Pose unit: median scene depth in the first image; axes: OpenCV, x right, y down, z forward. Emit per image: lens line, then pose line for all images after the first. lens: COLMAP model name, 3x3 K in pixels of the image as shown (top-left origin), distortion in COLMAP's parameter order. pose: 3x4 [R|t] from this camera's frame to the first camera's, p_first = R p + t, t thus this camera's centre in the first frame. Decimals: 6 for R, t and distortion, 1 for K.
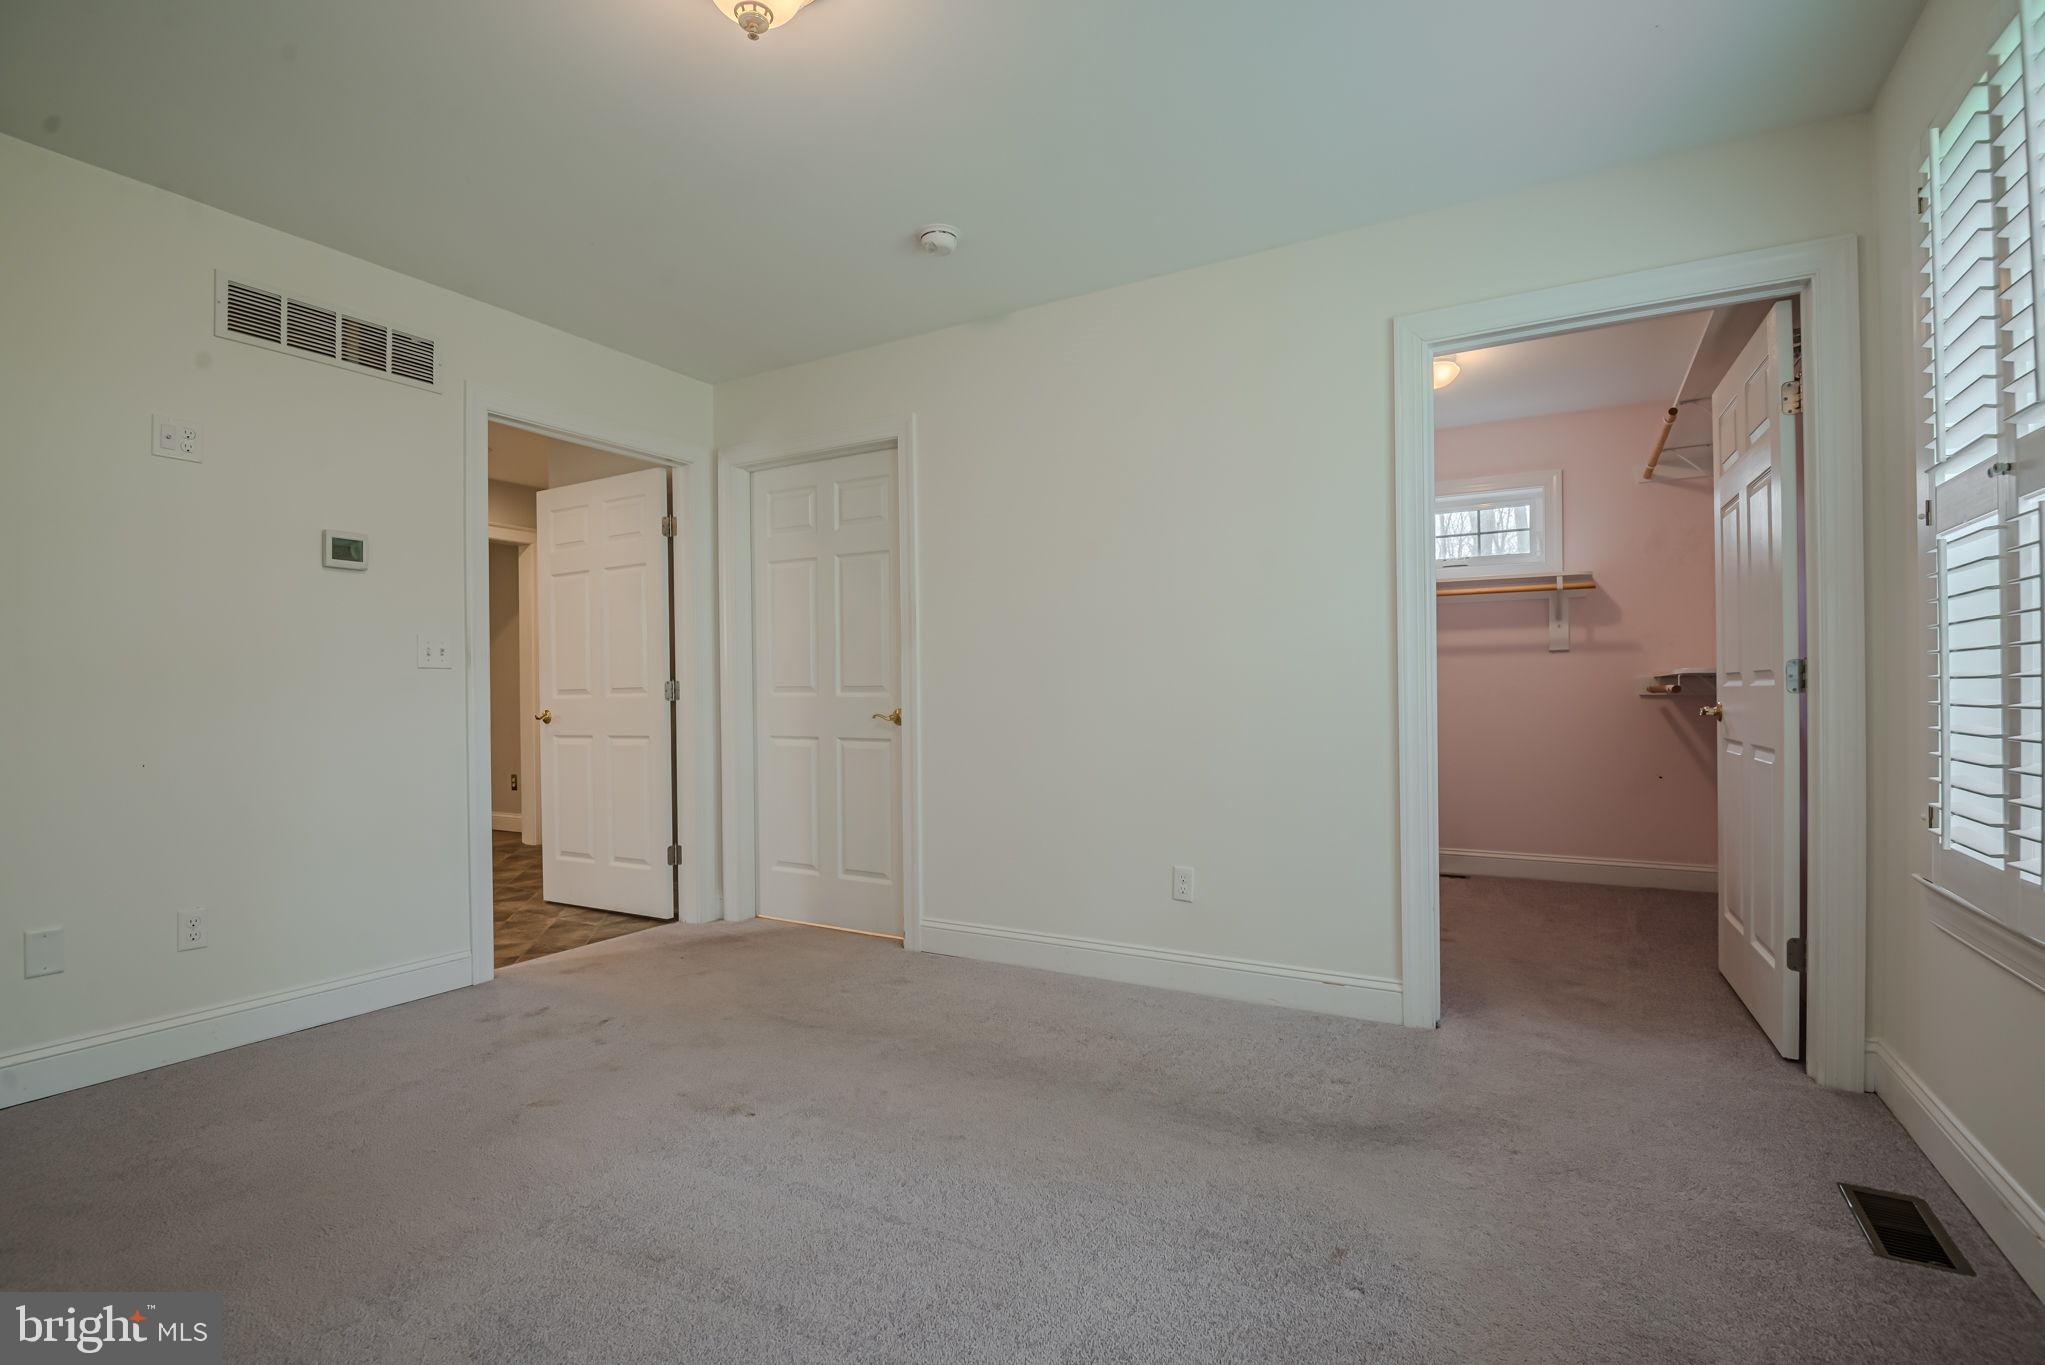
lens RADIAL K [[932.9, 0, 1025.1], [0, 932.9, 694.6], [0, 0, 1]] dist [-0.023162, -0.005334]
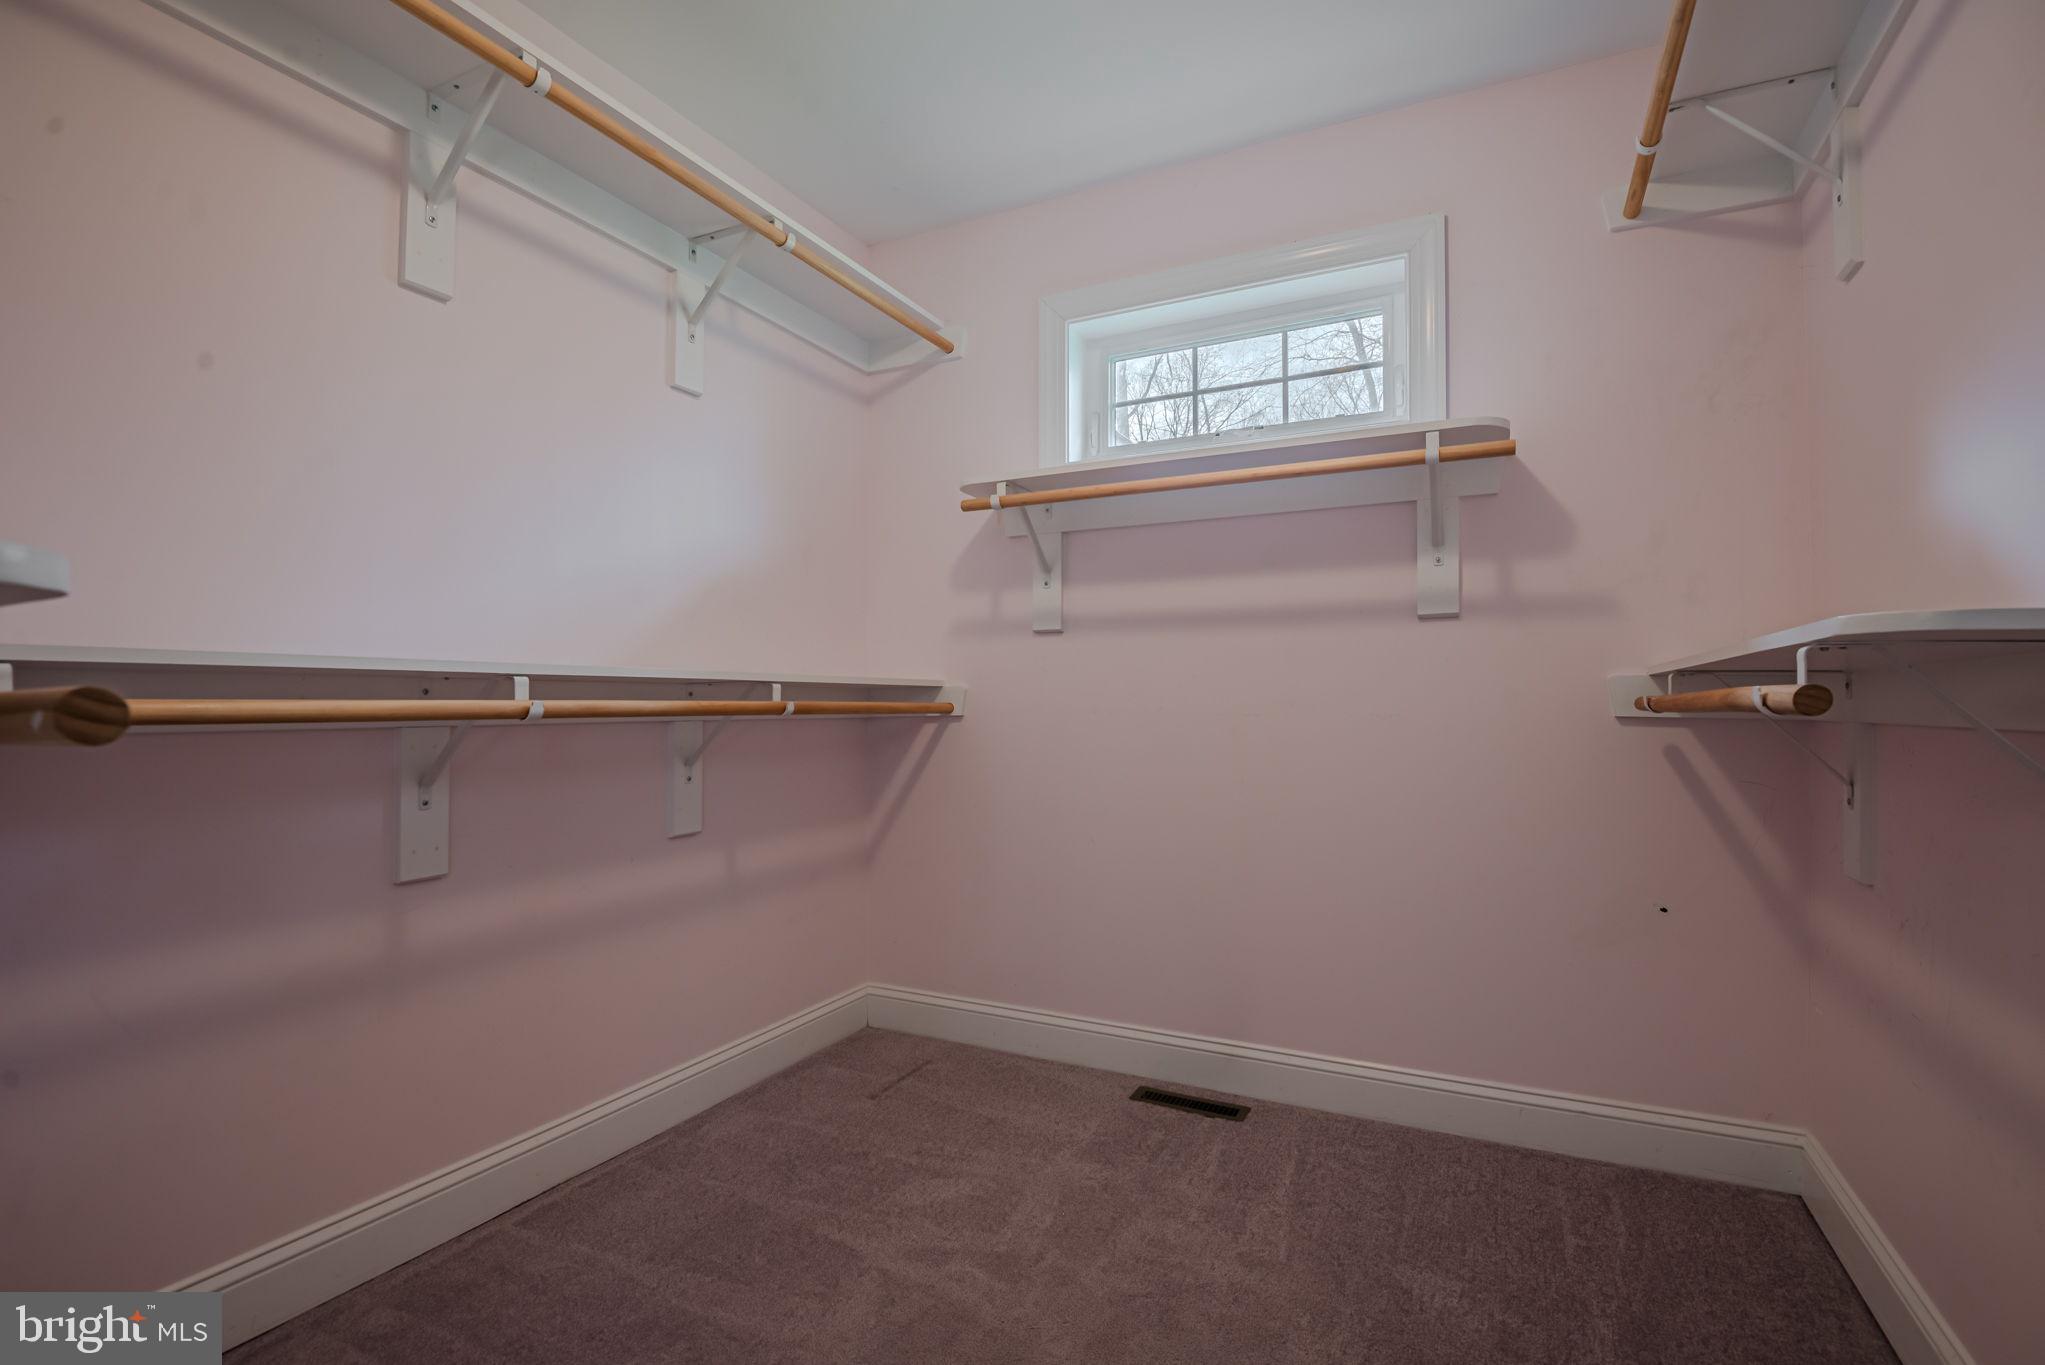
lens RADIAL K [[932.9, 0, 1025.1], [0, 932.9, 694.6], [0, 0, 1]] dist [-0.023162, -0.005334]
pose [[0.998605, 0.010707, 0.051697, 0.366009], [-0.010023, 0.999859, -0.013474, -0.001262], [-0.051834, 0.012937, 0.998572, 0.580317]]
